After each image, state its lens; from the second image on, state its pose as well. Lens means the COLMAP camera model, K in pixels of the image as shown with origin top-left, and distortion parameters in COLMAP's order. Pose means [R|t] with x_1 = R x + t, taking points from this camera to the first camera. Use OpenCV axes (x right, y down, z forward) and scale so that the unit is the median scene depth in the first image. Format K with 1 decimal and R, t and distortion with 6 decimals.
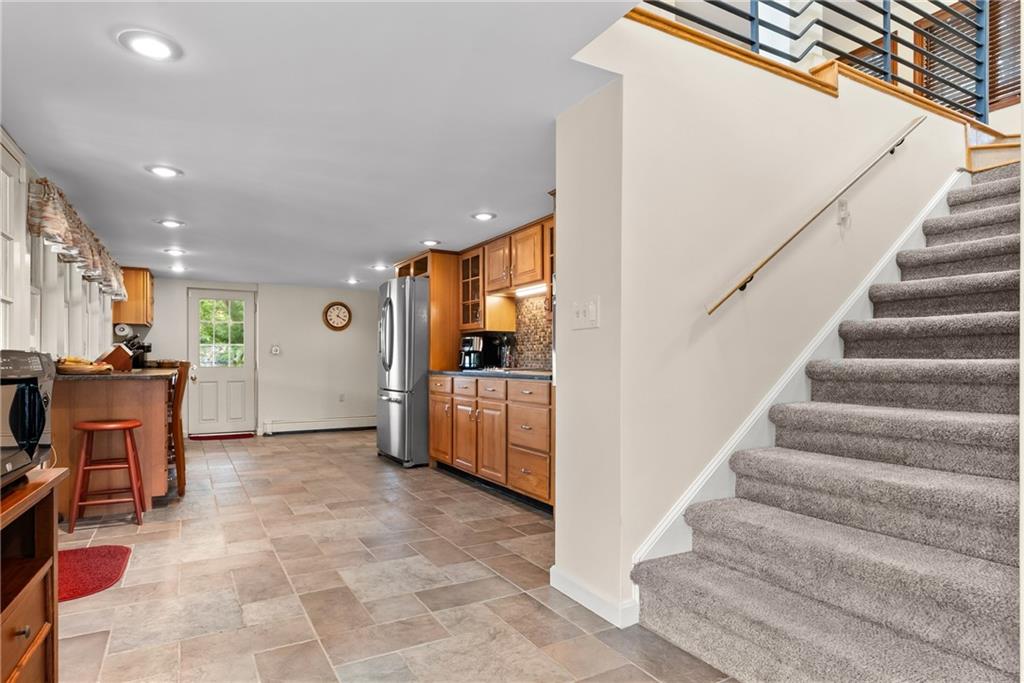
lens RADIAL K [[557.5, 0, 486.3], [0, 557.5, 361.0], [0, 0, 1]] dist [0.000001, -0.000277]
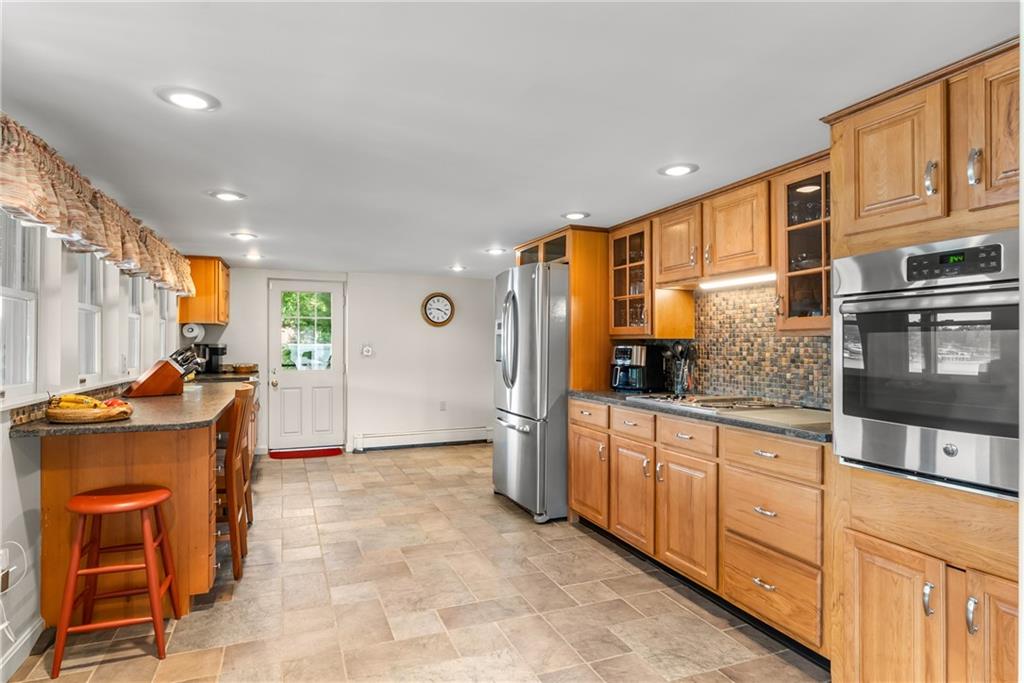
lens RADIAL K [[570.4, 0, 513.5], [0, 570.4, 342.0], [0, 0, 1]] dist [-0.002855, 0.000534]
pose [[0.993826, 0.000616, -0.110946, -0.099825], [-0.001166, 0.999987, -0.004891, -0.046998], [0.110942, 0.004990, 0.993814, 0.267640]]
